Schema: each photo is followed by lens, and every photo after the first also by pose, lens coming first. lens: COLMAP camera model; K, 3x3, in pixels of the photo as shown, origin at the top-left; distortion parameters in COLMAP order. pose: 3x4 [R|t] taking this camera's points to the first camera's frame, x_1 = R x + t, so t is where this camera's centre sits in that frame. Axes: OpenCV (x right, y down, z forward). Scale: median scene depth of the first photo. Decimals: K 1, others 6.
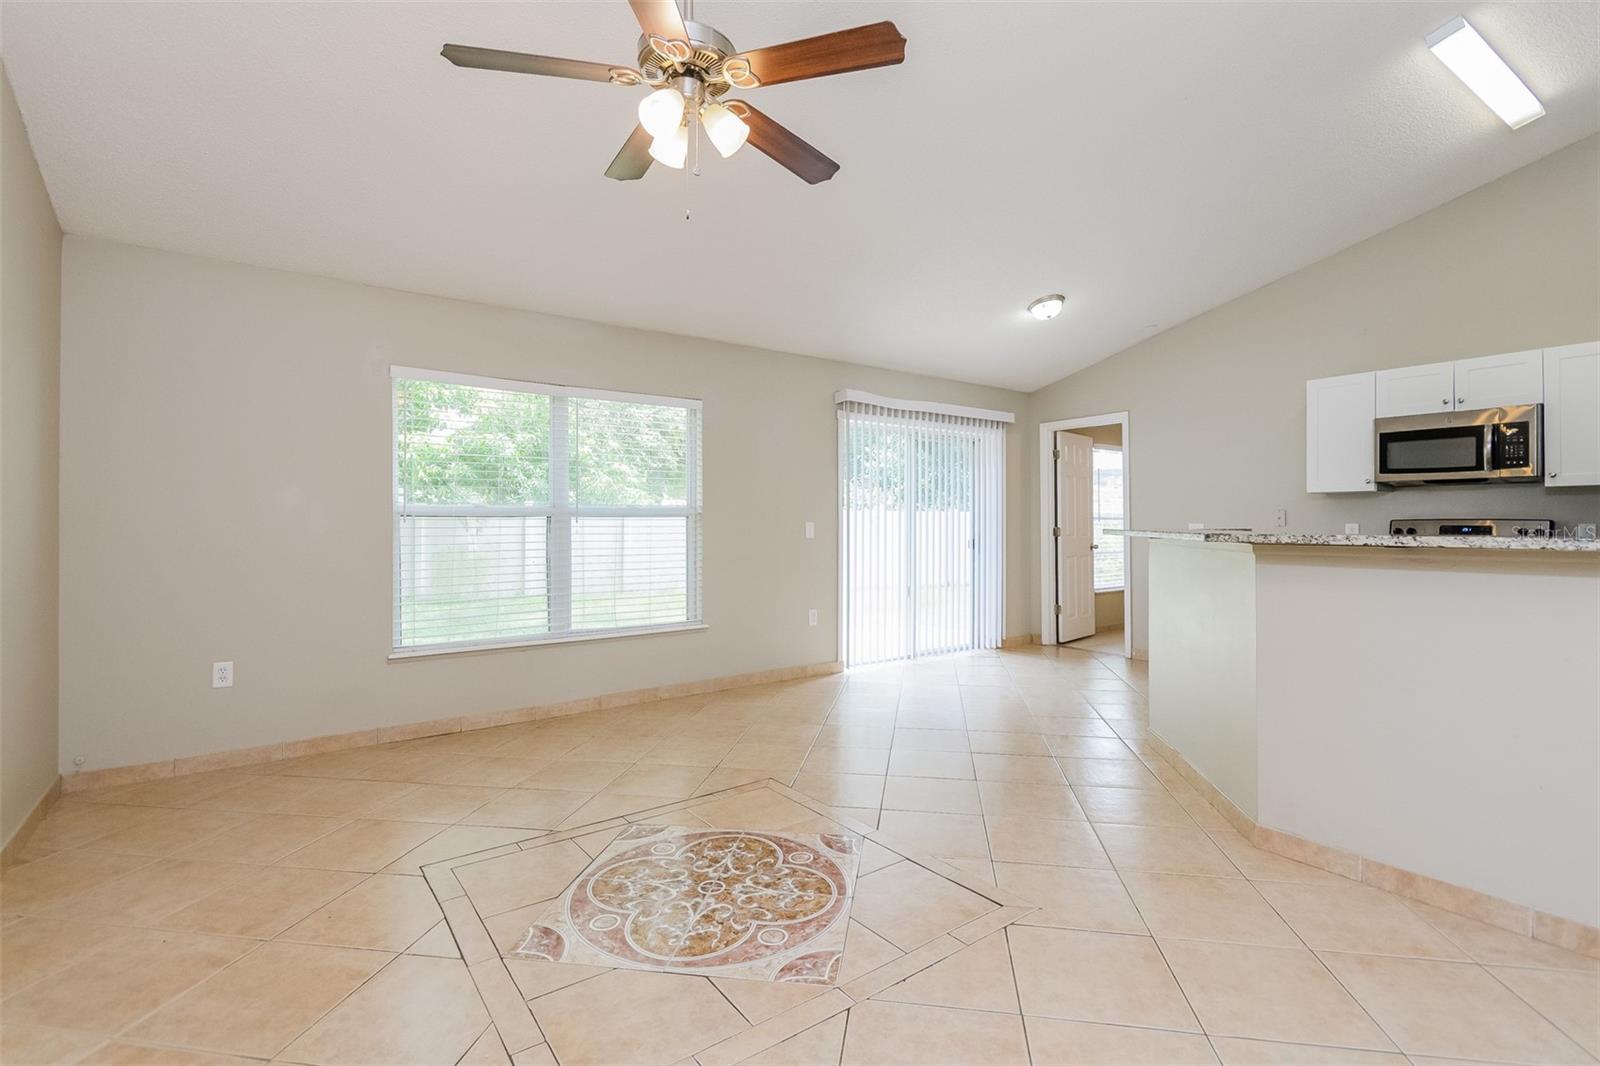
lens RADIAL K [[751.5, 0, 804.5], [0, 751.5, 522.6], [0, 0, 1]] dist [0.004375, -0.001420]
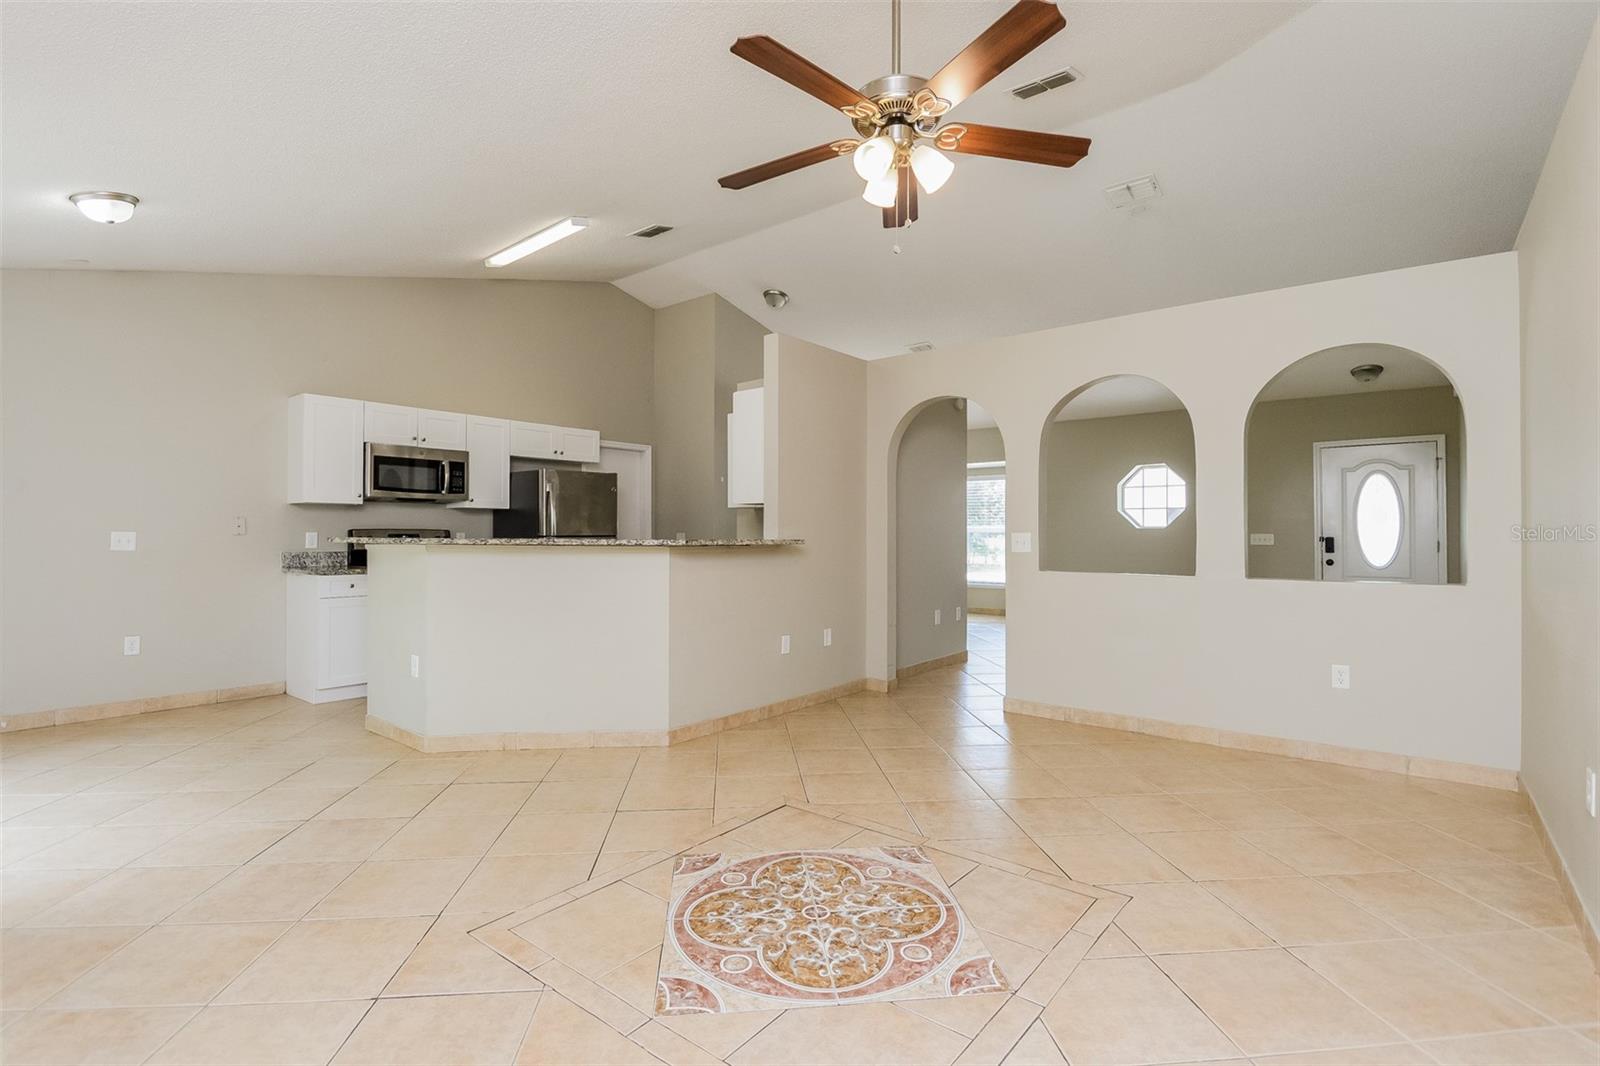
lens RADIAL K [[751.5, 0, 802.6], [0, 751.5, 528.9], [0, 0, 1]] dist [0.004375, -0.001420]
pose [[-0.260913, 0.000952, 0.965362, -0.655906], [-0.004841, 0.999986, -0.002294, -0.005037], [-0.965350, -0.005272, -0.260905, 0.789344]]
